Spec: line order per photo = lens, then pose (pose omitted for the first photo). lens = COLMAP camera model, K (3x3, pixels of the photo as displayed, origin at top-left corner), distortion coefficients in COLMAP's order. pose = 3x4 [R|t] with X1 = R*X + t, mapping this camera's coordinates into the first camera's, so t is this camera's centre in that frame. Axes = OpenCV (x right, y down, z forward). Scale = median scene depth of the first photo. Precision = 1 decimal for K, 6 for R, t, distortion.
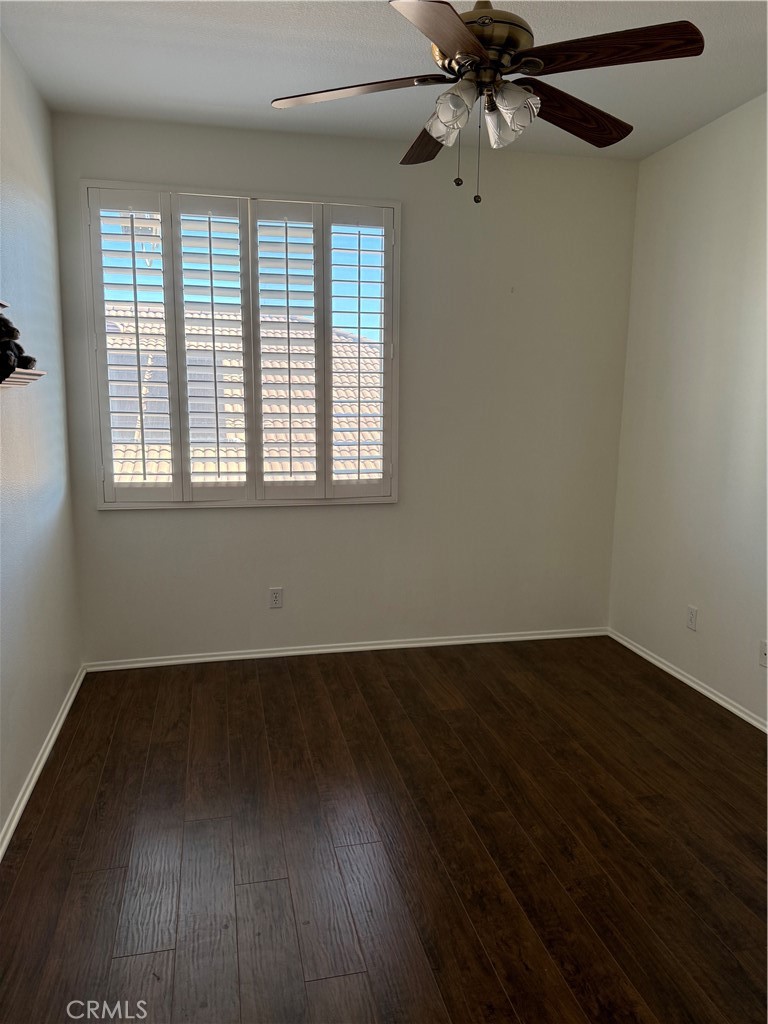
lens RADIAL K [[735.1, 0, 385.6], [0, 735.1, 494.5], [0, 0, 1]] dist [-0.007887, -0.002626]
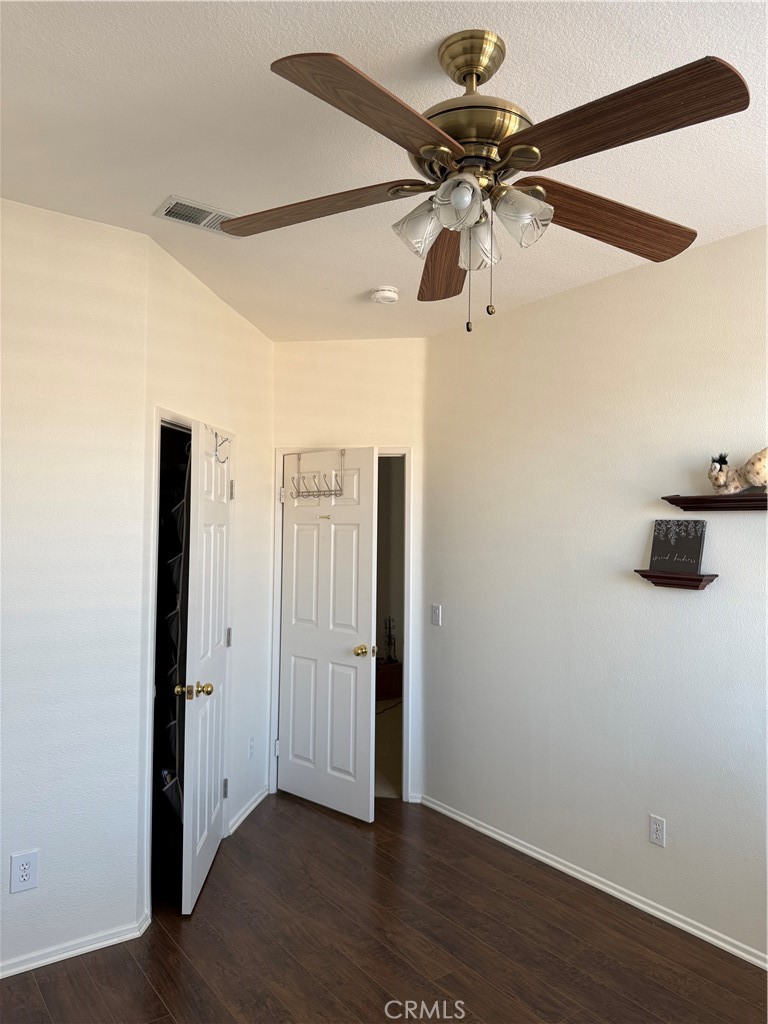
lens RADIAL K [[735.1, 0, 385.6], [0, 735.1, 494.5], [0, 0, 1]] dist [-0.007887, -0.002626]
pose [[-0.919203, -0.042117, -0.391526, 0.455700], [-0.077882, 0.994068, 0.075913, -0.256634], [0.386006, 0.100273, -0.917030, 1.545695]]
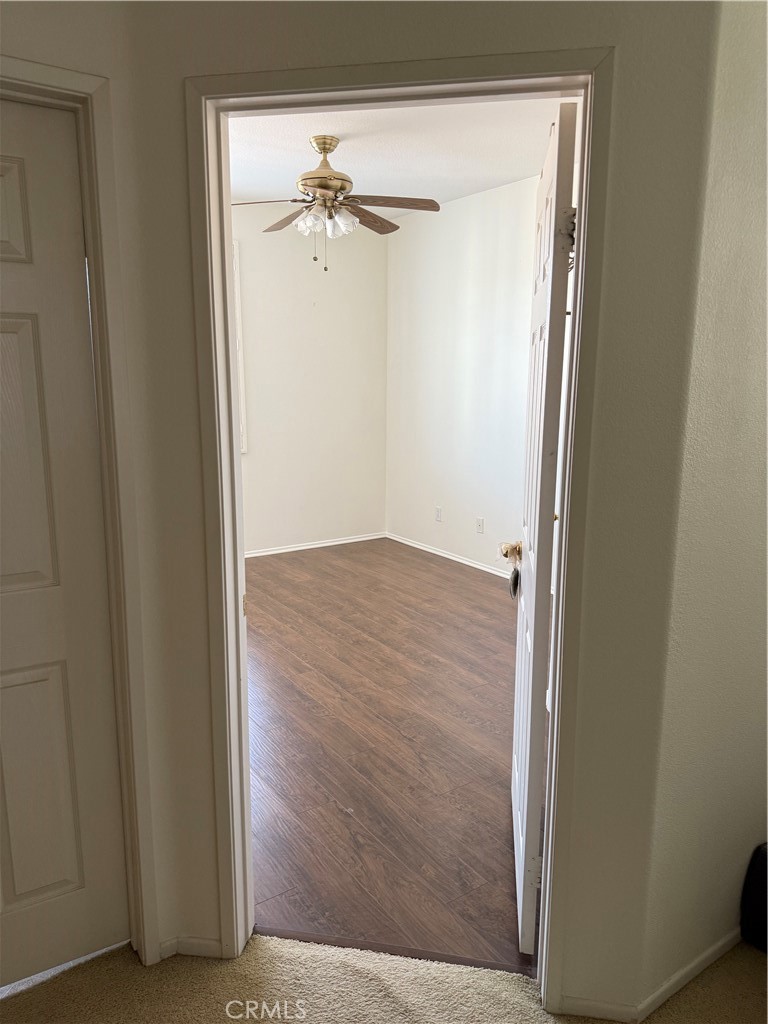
lens RADIAL K [[713.0, 0, 399.8], [0, 713.0, 510.3], [0, 0, 1]] dist [0.000350, -0.003022]
pose [[0.925629, -0.076812, 0.370555, -0.362540], [0.058390, 0.996447, 0.060698, 0.080897], [-0.373901, -0.034547, 0.926825, -0.638039]]
